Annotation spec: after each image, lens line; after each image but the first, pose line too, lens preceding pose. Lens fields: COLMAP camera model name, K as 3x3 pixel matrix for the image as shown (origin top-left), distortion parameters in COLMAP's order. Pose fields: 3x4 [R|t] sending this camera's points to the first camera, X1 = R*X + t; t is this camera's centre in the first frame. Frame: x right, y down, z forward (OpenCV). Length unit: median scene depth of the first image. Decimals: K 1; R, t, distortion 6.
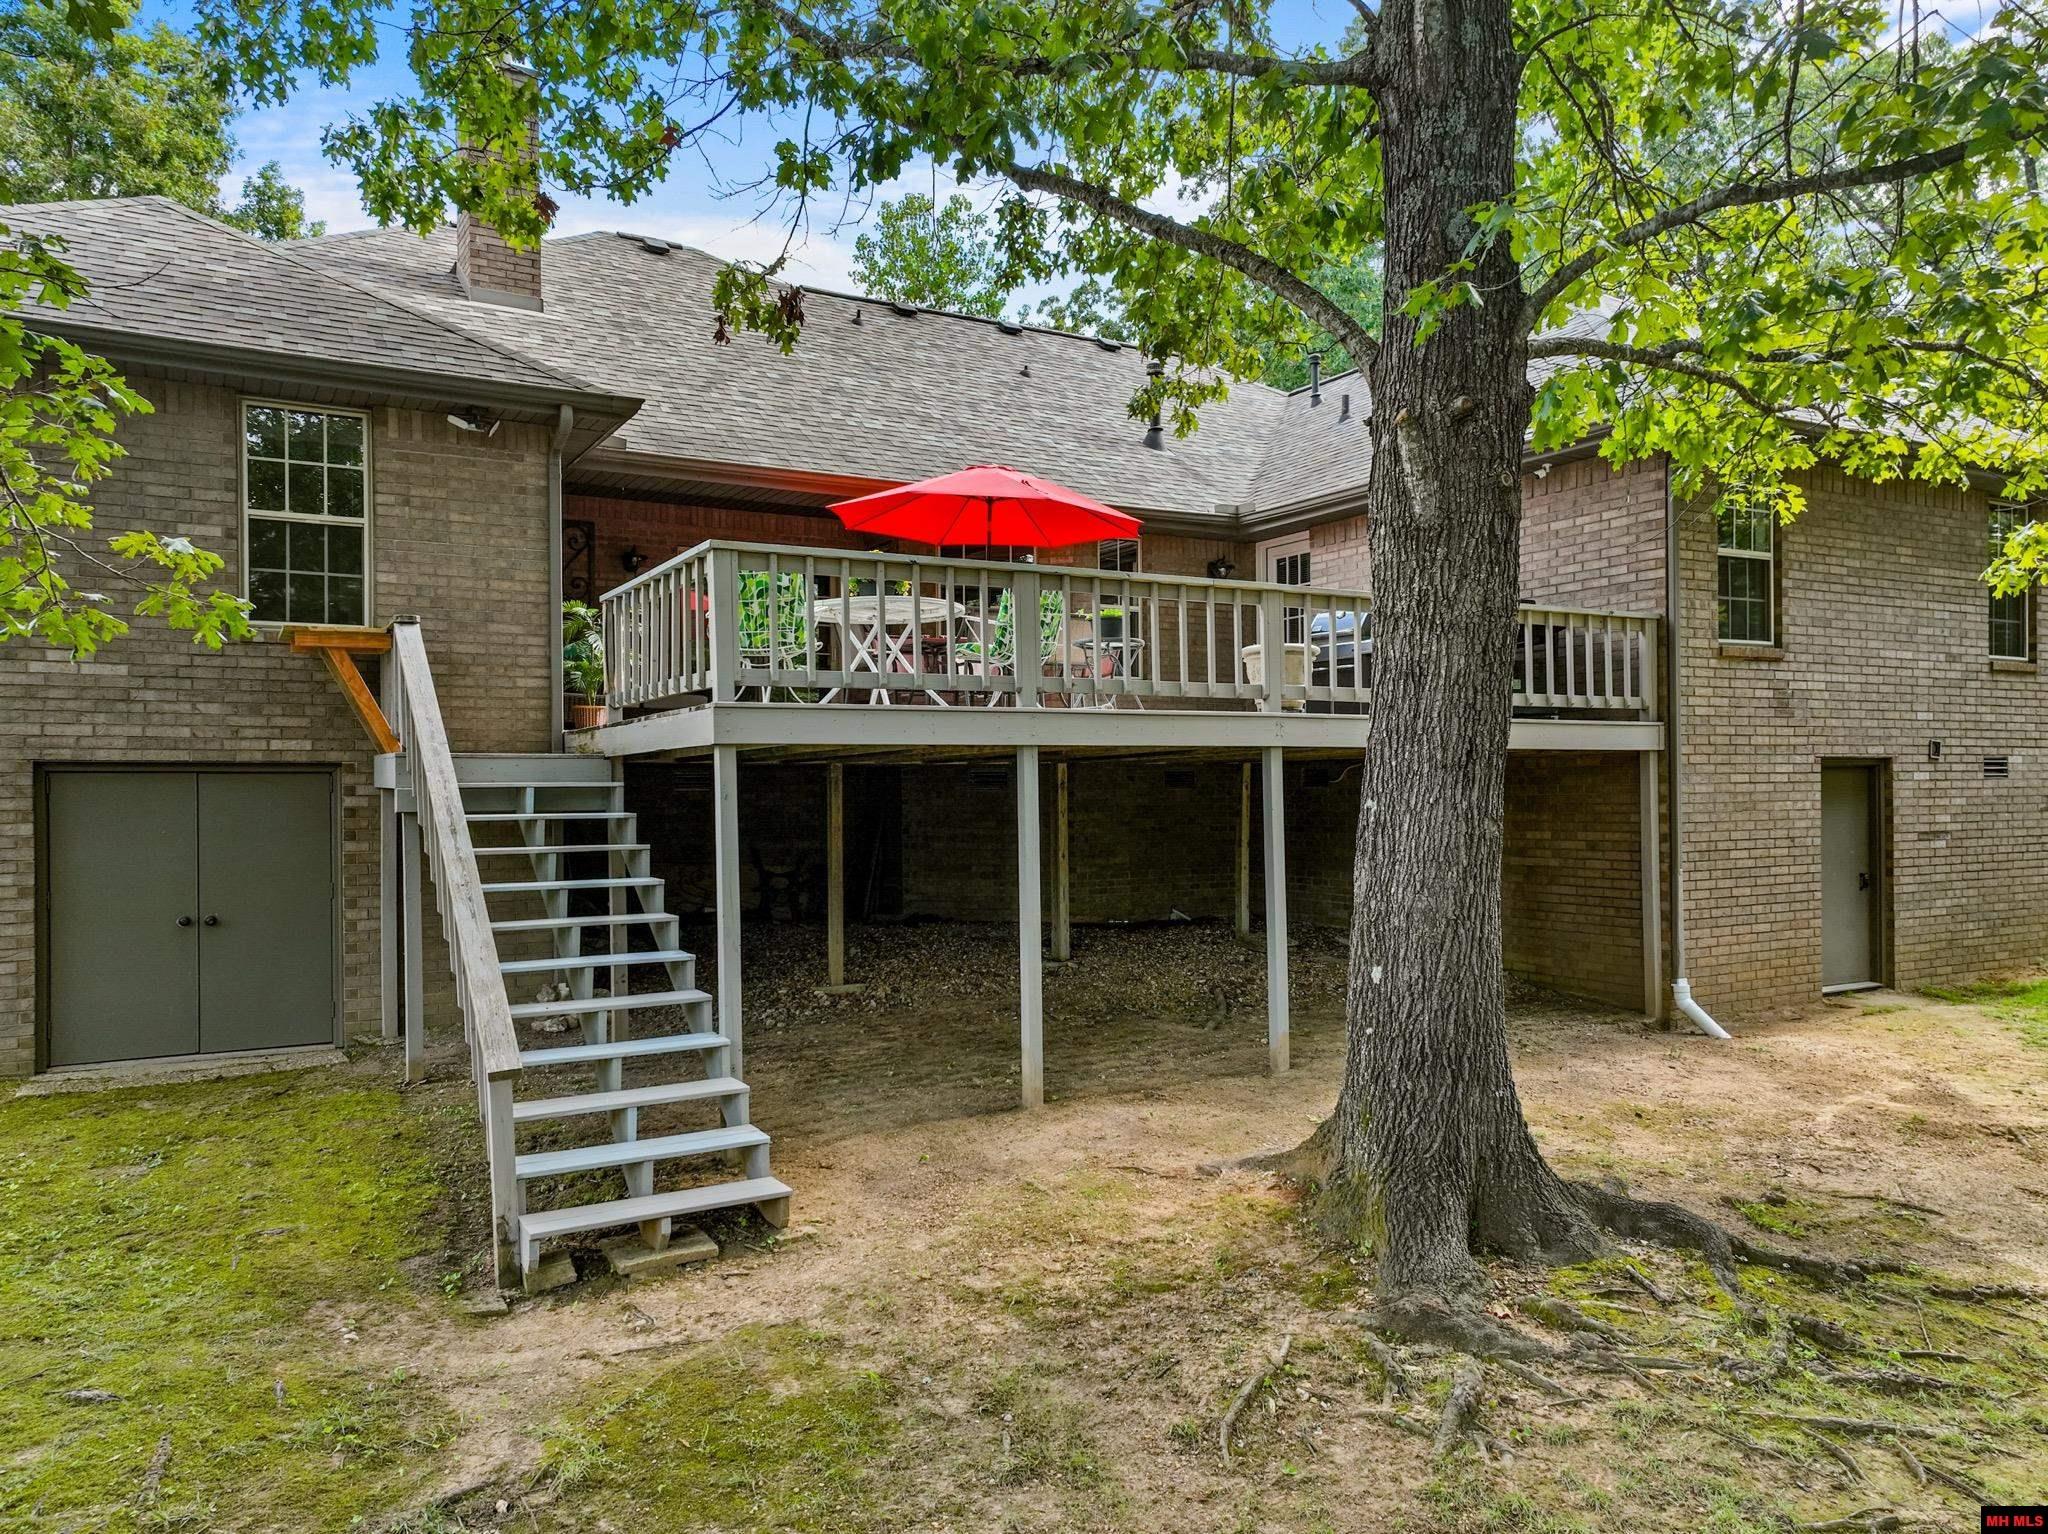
lens RADIAL K [[1390.1, 0, 1032.2], [0, 1390.1, 813.3], [0, 0, 1]] dist [-0.000274, 0.037906]
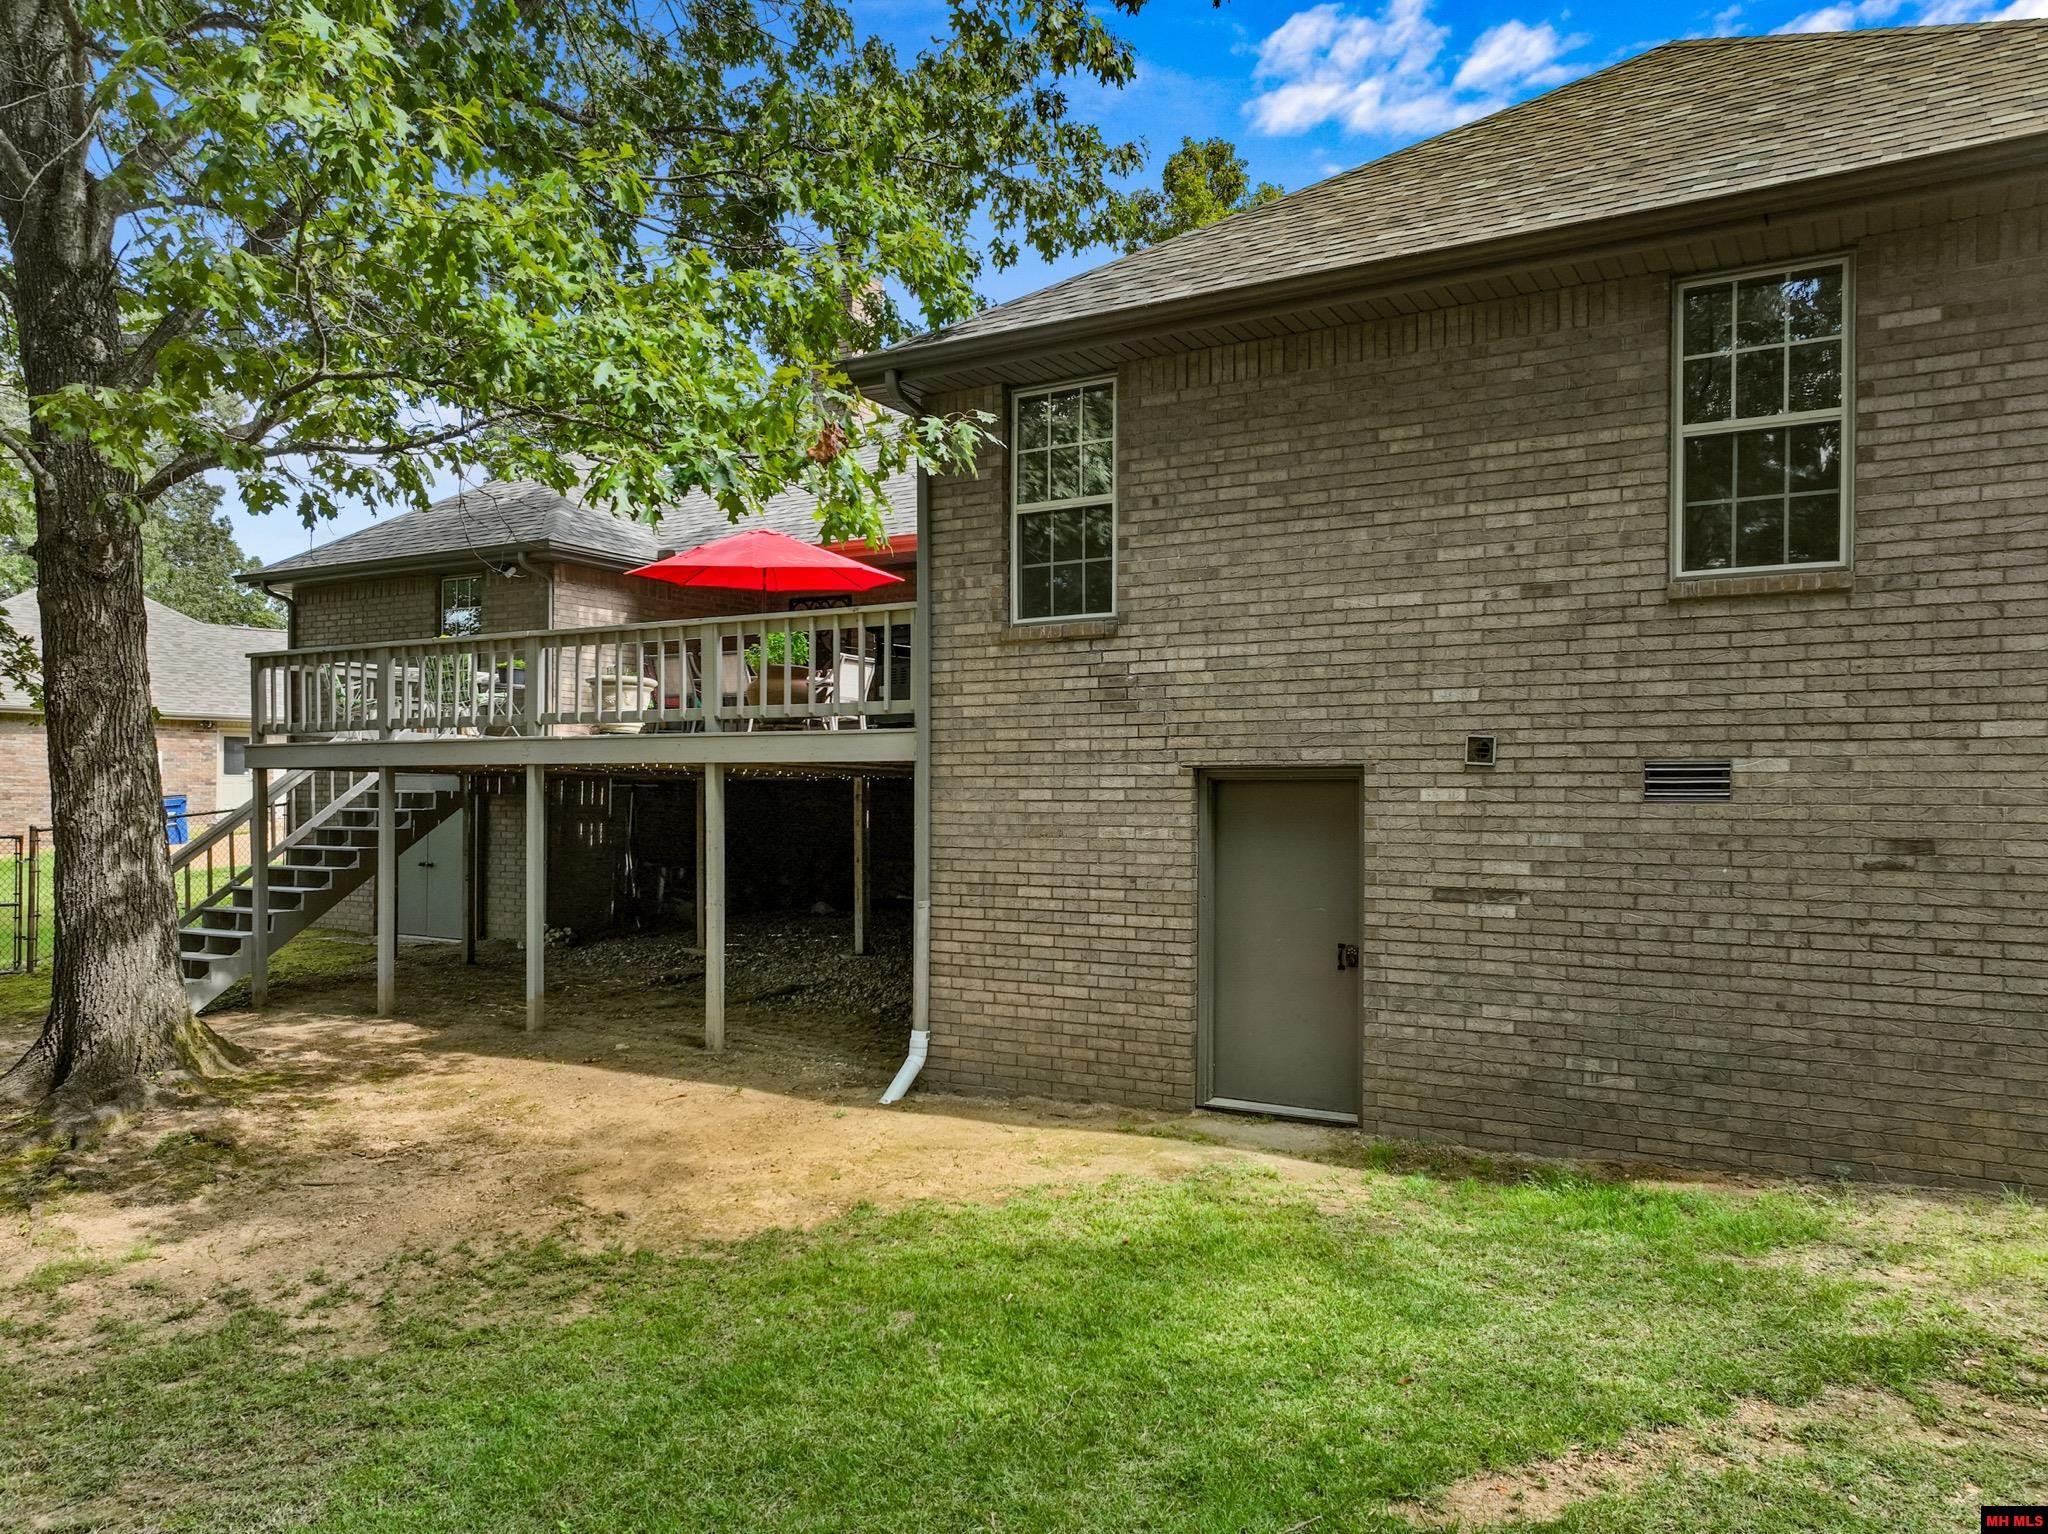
lens RADIAL K [[1462.9, 0, 1132.7], [0, 1462.9, 813.8], [0, 0, 1]] dist [0.006371, 0.000755]
pose [[0.516423, 0.017671, -0.856151, 1.760498], [-0.028223, 0.999595, 0.003607, -0.026976], [0.855868, 0.022301, 0.516713, 0.885925]]
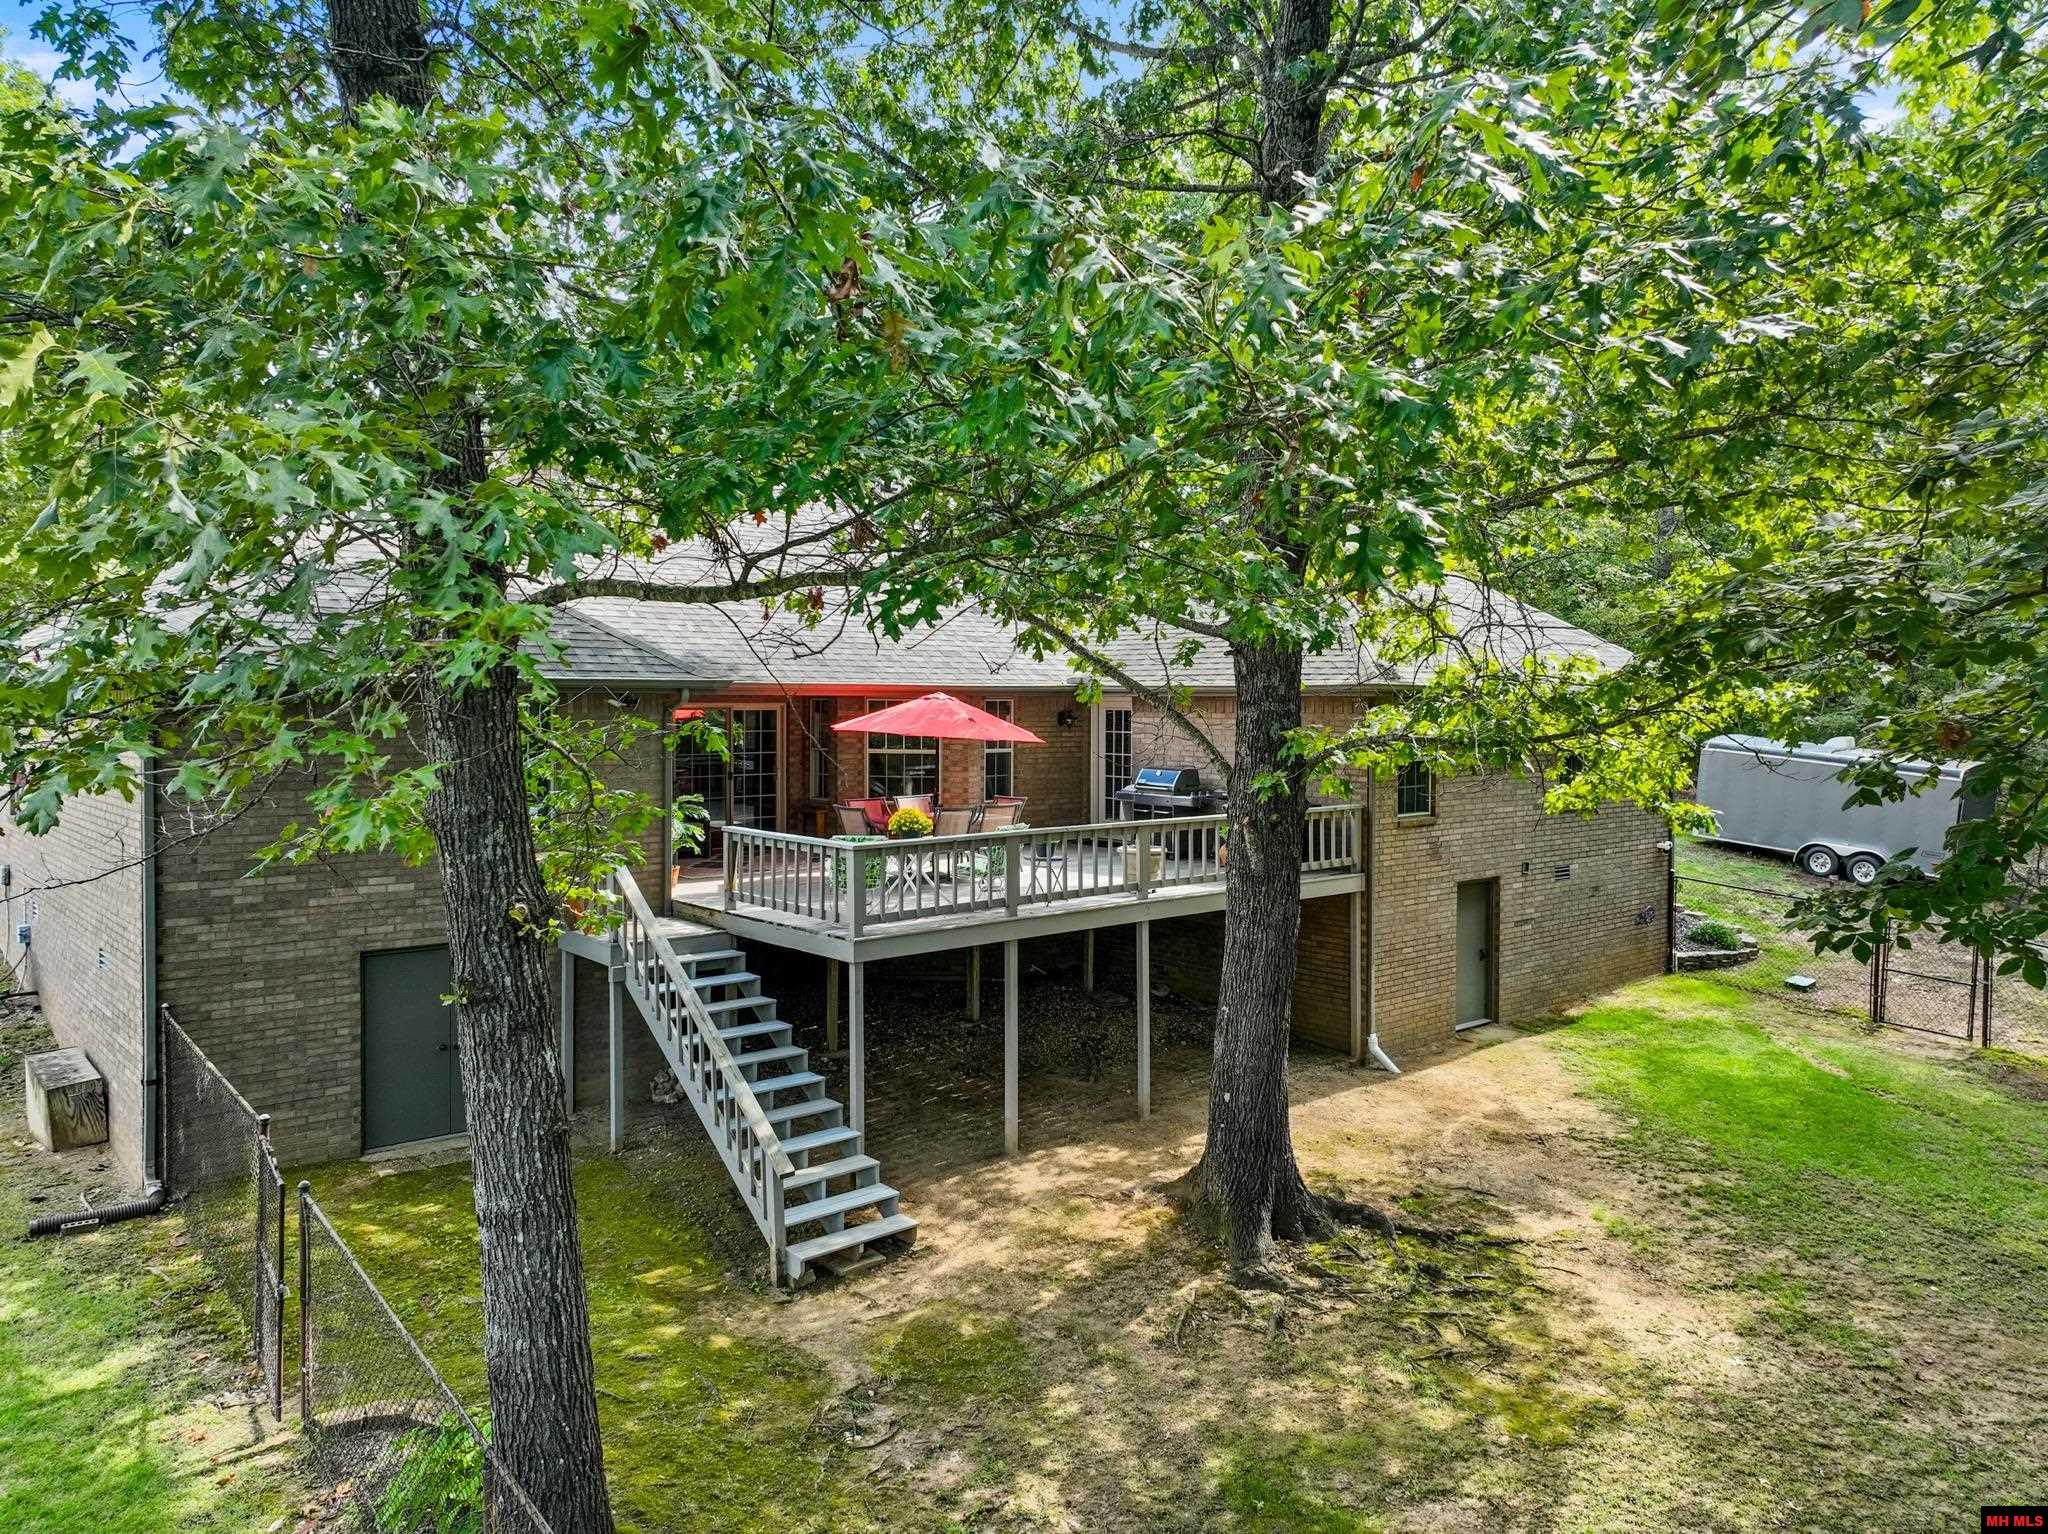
lens RADIAL K [[1367.8, 0, 1024.0], [0, 1367.8, 767.0], [0, 0, 1]] dist [0.023934, 0.000423]
pose [[0.982524, 0.007371, 0.185988, -0.301966], [-0.012194, 0.999618, 0.024803, -0.301340], [-0.185734, -0.026637, 0.982239, -0.630765]]
